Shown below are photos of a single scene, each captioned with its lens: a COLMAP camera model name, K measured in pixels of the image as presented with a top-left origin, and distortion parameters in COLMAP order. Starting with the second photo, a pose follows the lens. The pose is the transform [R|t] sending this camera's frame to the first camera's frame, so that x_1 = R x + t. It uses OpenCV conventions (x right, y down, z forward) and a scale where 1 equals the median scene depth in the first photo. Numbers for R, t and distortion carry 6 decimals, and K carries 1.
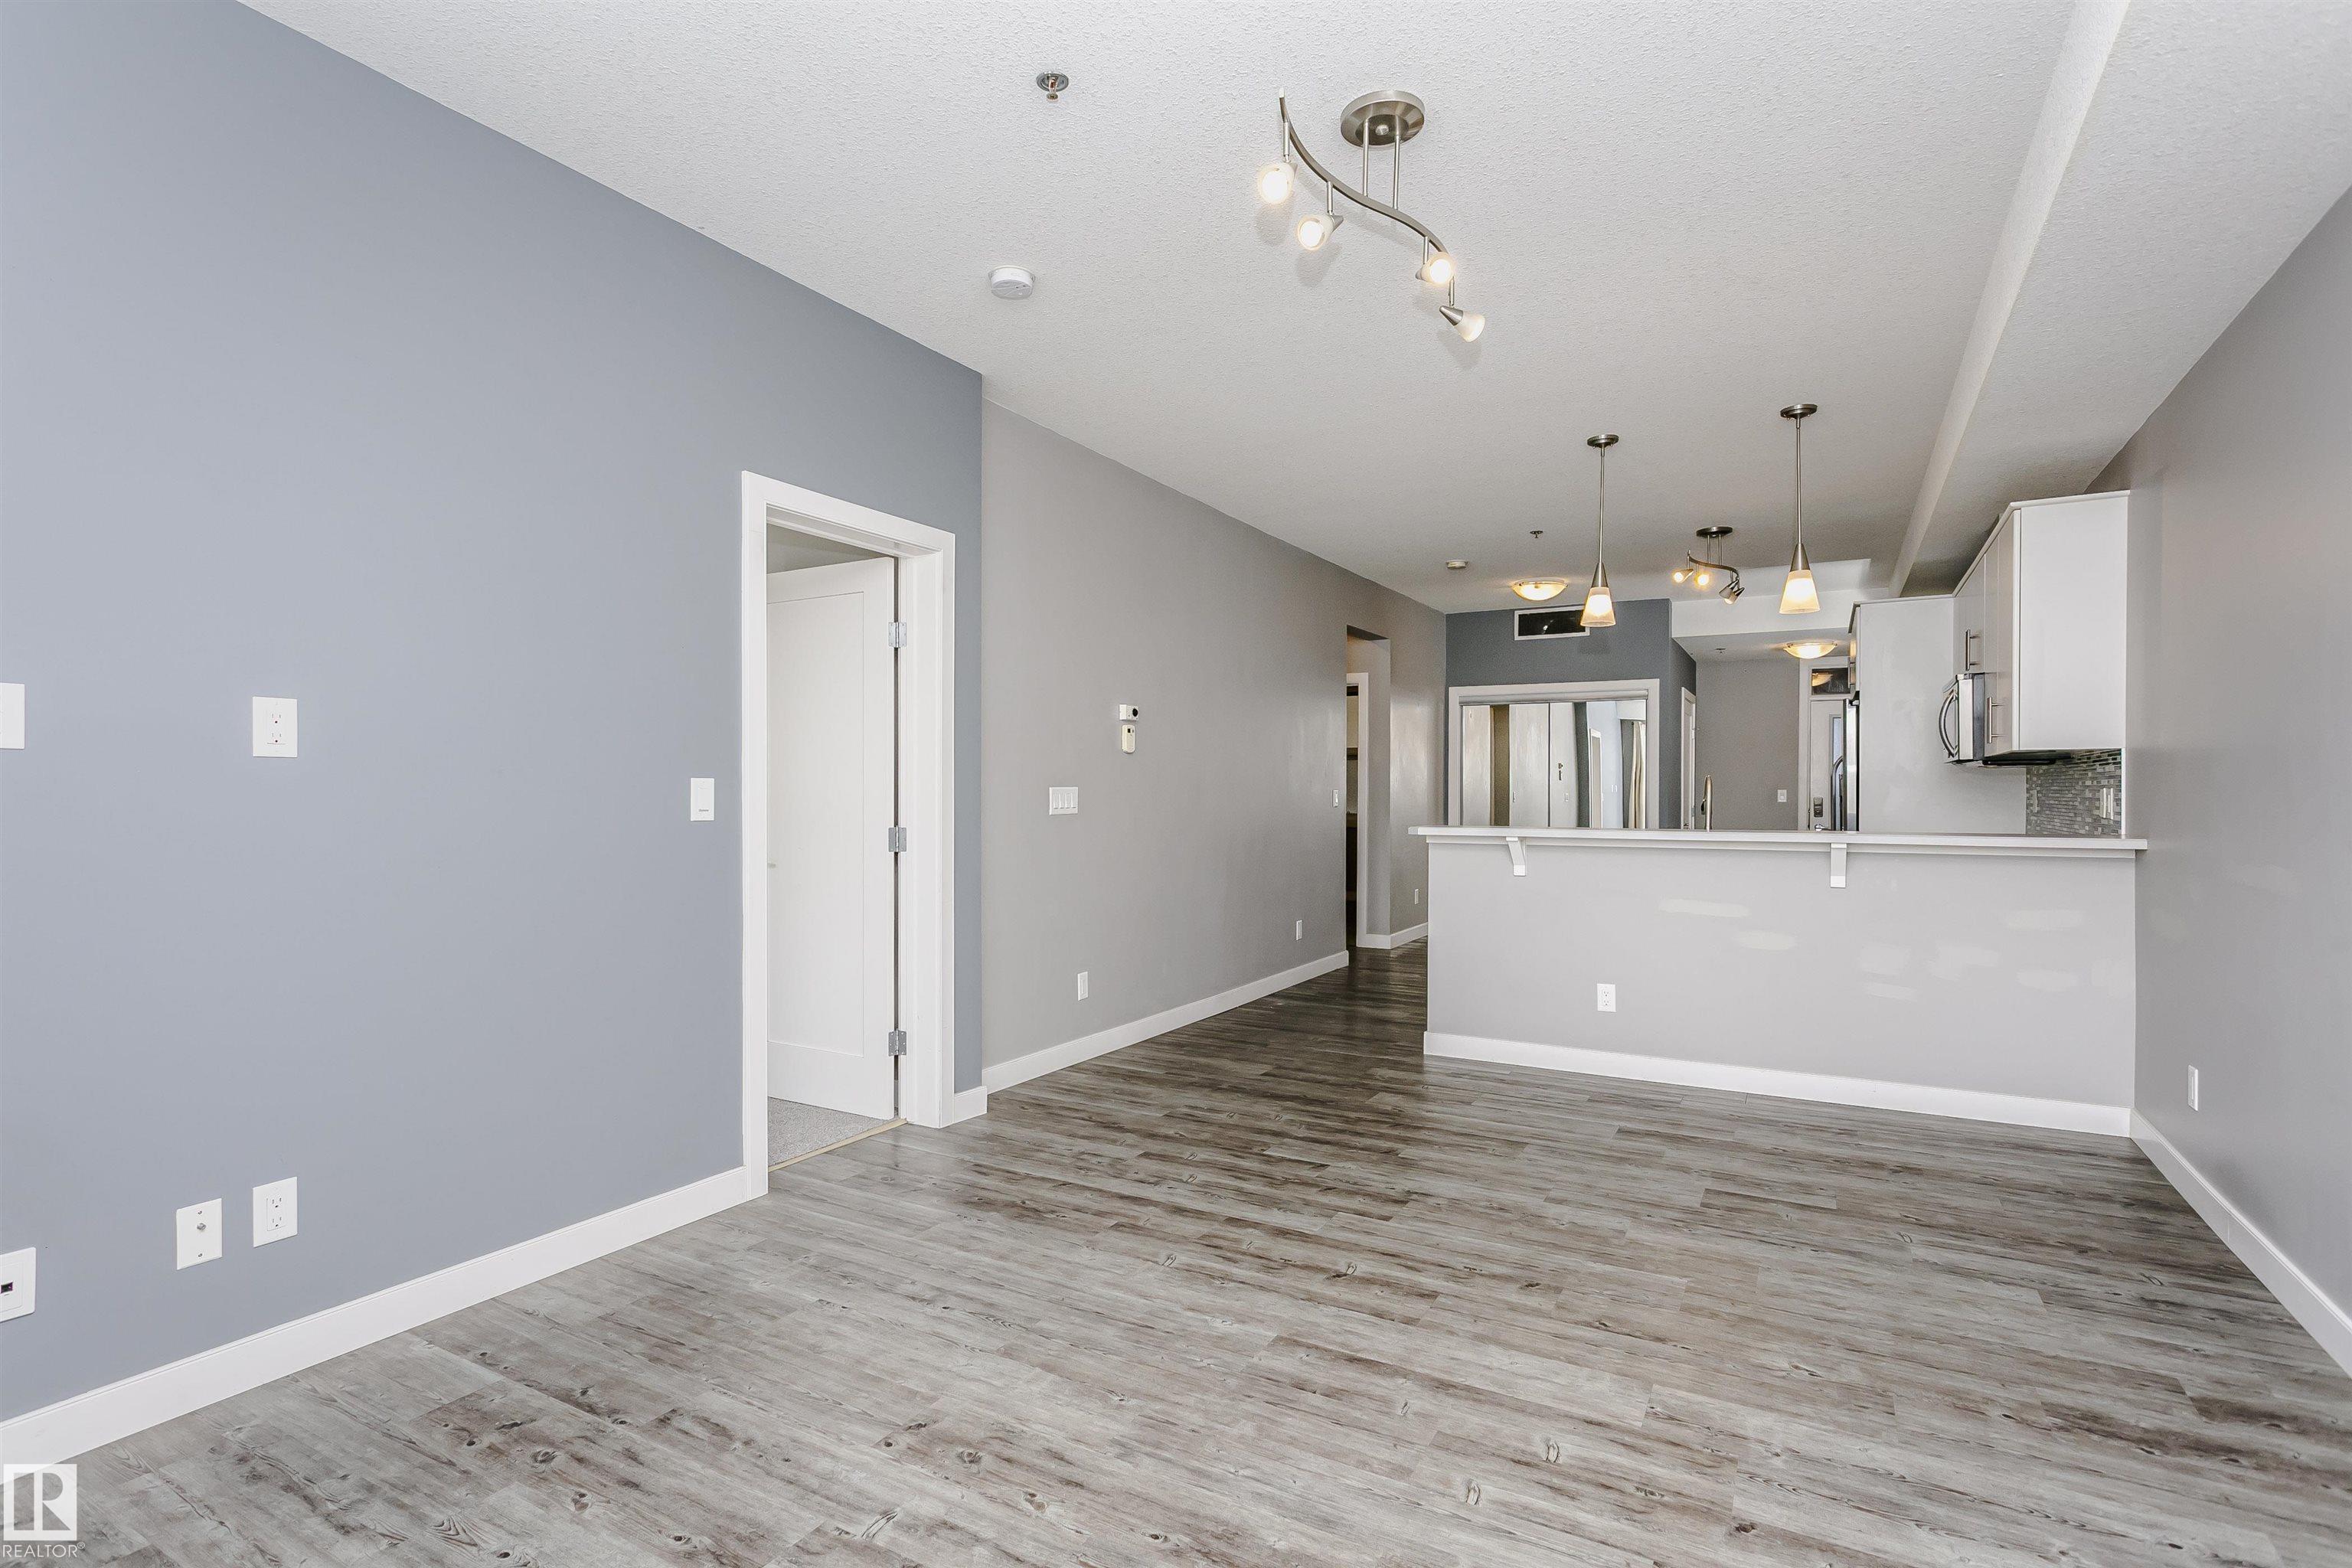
lens RADIAL K [[1138.1, 0, 1149.2], [0, 1138.1, 787.2], [0, 0, 1]] dist [0.003121, 0.001446]
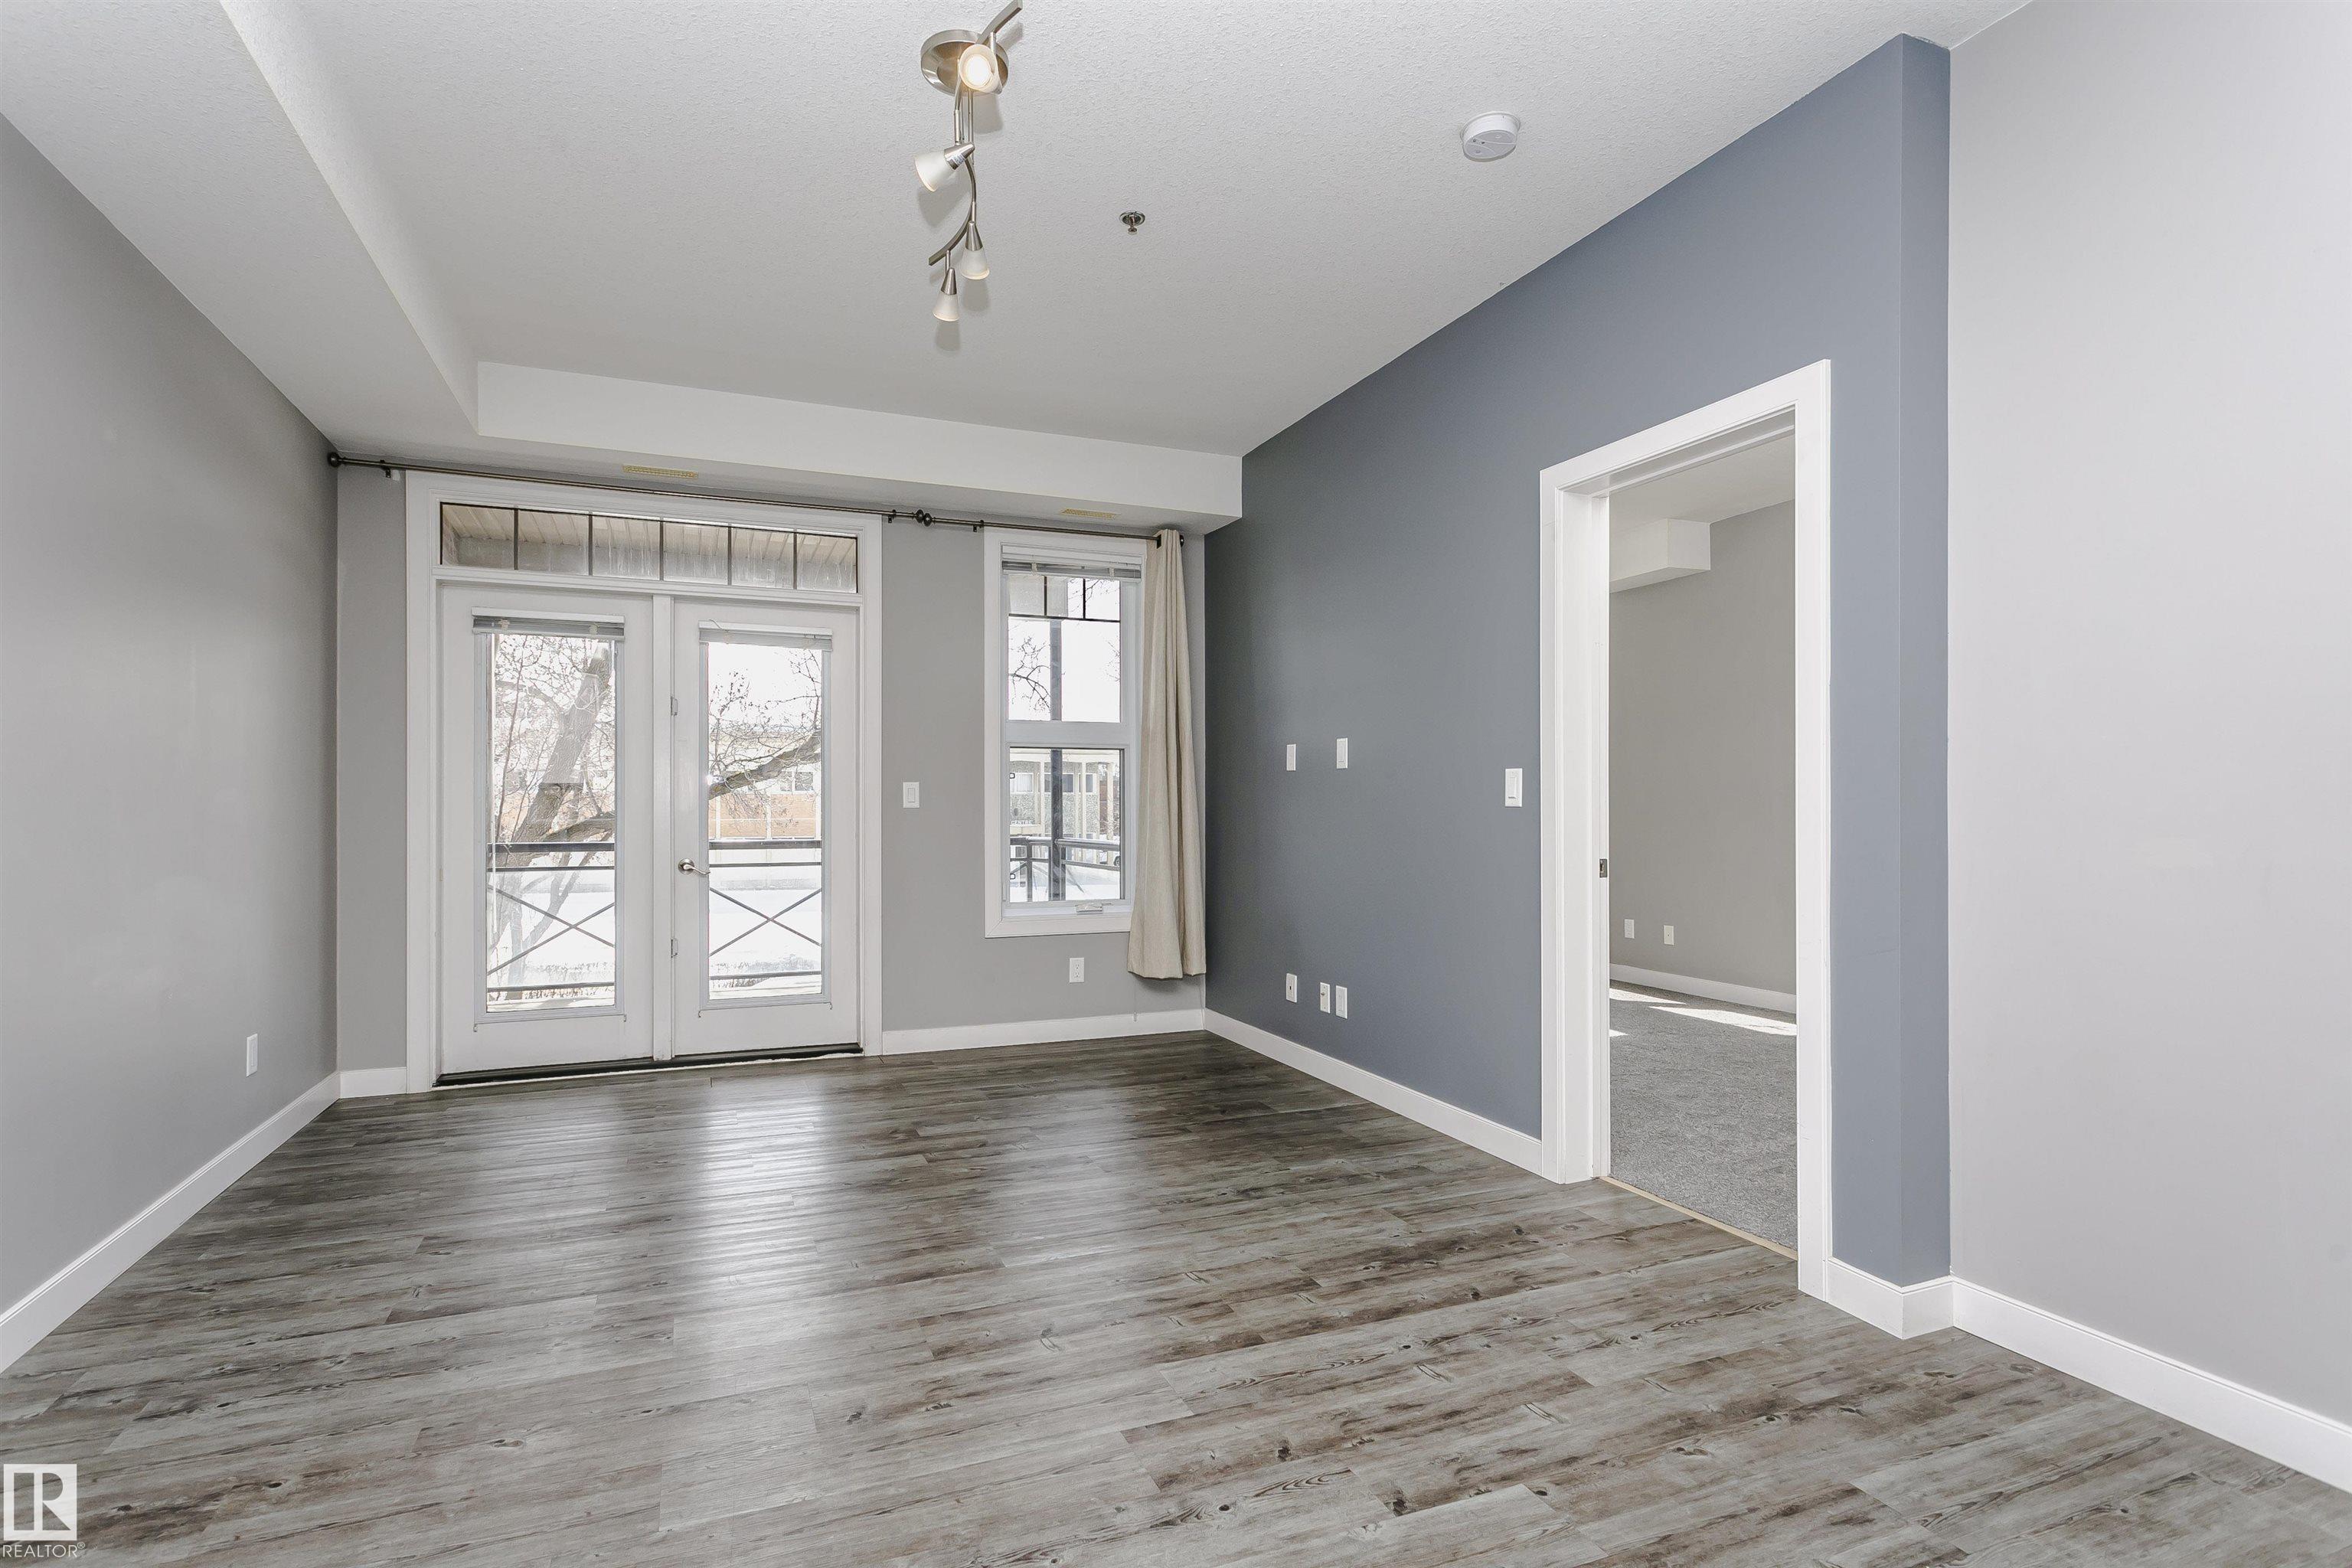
lens RADIAL K [[1138.1, 0, 1149.2], [0, 1138.1, 787.2], [0, 0, 1]] dist [0.003121, 0.001446]
pose [[-0.611903, -0.014372, -0.790802, 0.700747], [0.003703, 0.999772, -0.021035, 0.032513], [0.790924, -0.015800, -0.611710, 1.388019]]
